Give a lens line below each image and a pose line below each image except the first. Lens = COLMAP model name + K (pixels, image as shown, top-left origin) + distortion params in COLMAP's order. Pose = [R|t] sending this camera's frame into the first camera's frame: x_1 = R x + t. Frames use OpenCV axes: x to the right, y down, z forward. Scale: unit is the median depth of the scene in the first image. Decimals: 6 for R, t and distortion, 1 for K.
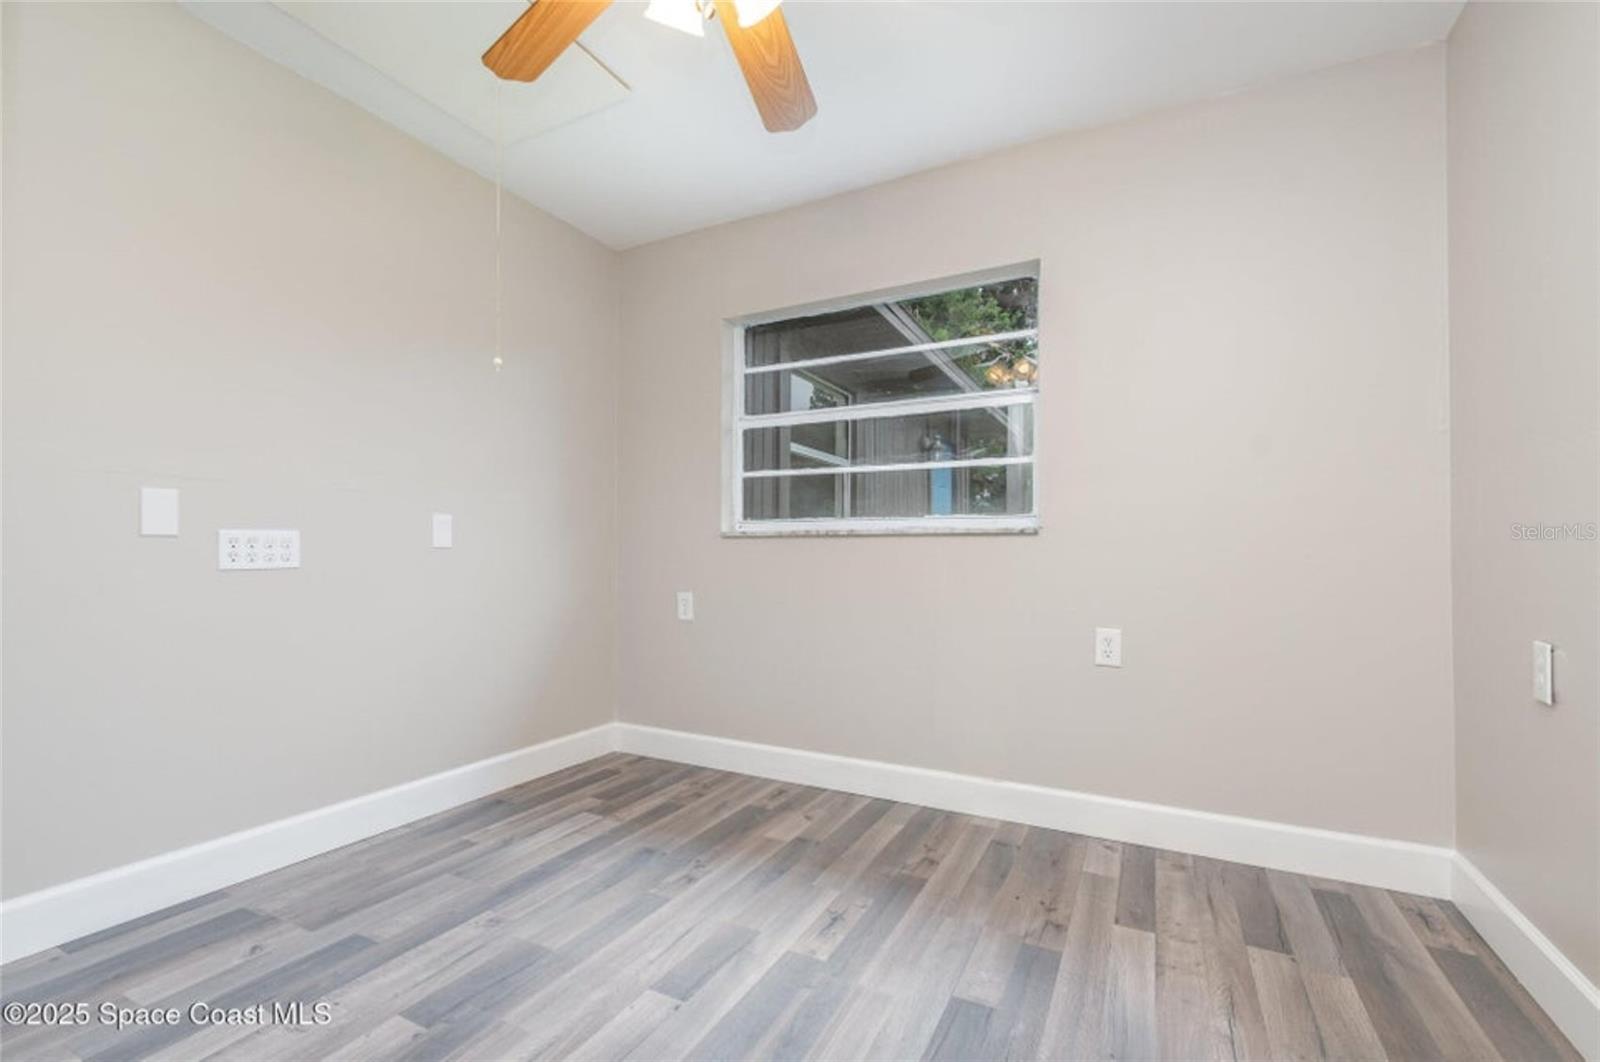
lens RADIAL K [[707.1, 0, 780.4], [0, 707.1, 552.3], [0, 0, 1]] dist [0.002143, -0.000187]
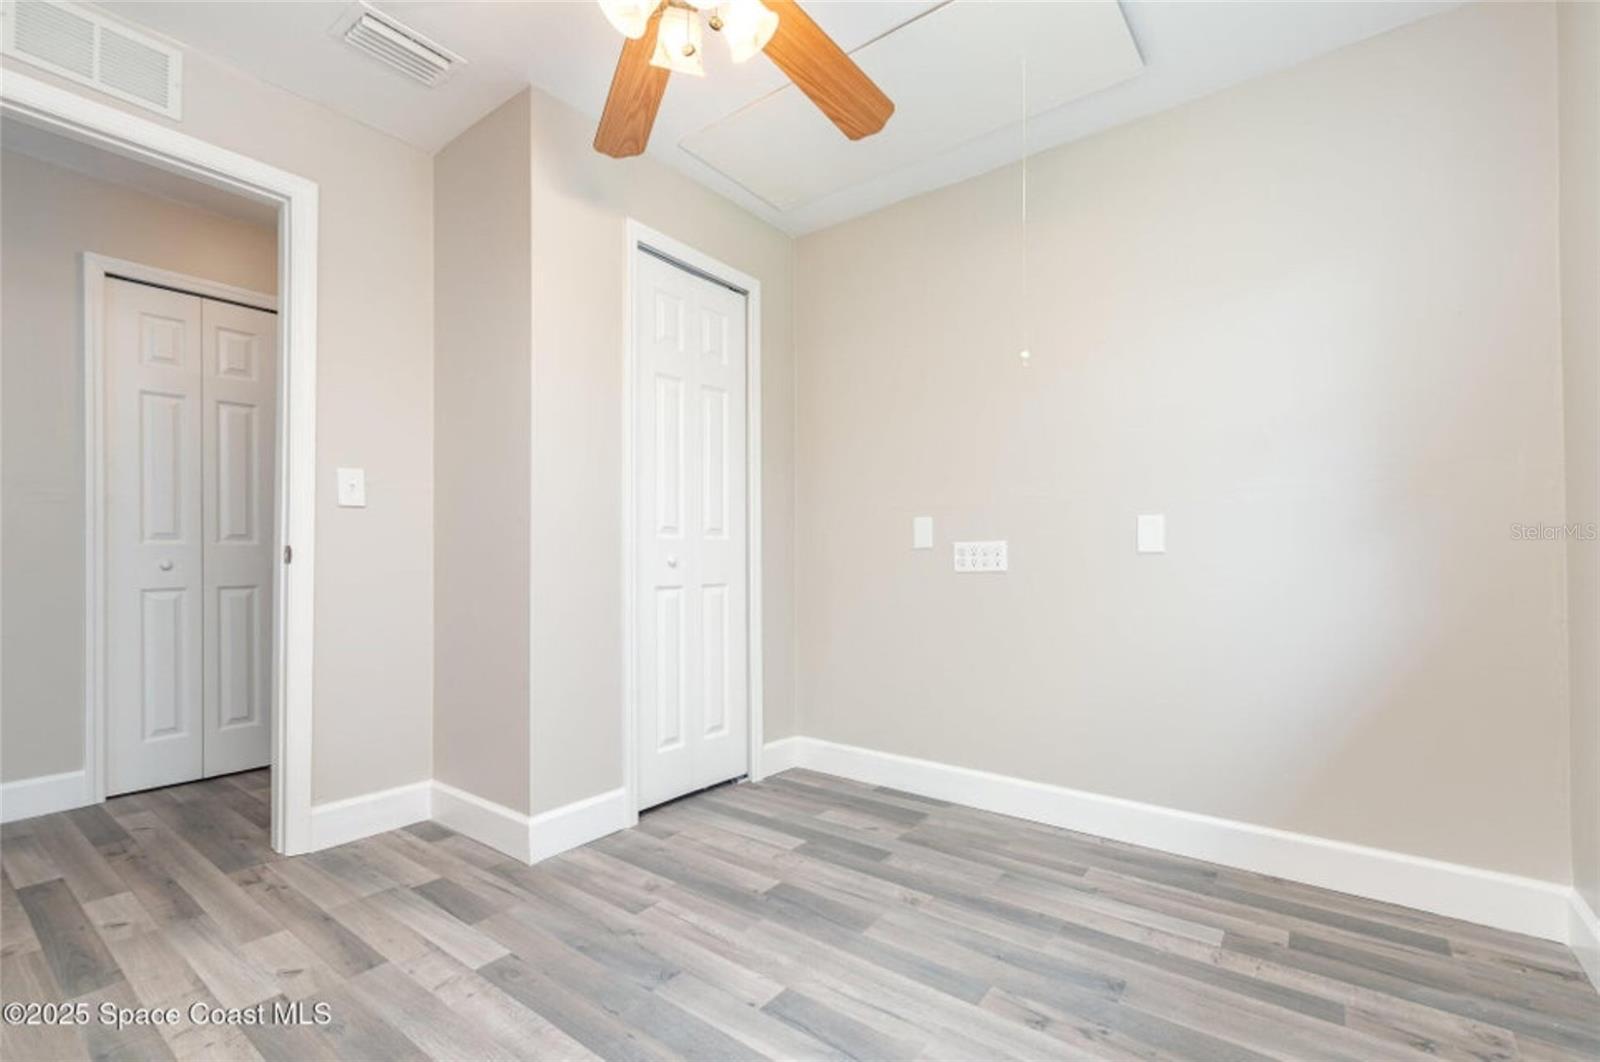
lens RADIAL K [[707.1, 0, 780.4], [0, 707.1, 552.3], [0, 0, 1]] dist [0.002143, -0.000187]
pose [[-0.171349, -0.017223, -0.985060, 0.593929], [0.002078, 0.999839, -0.017843, 0.009922], [0.985208, -0.005105, -0.171285, 0.844245]]
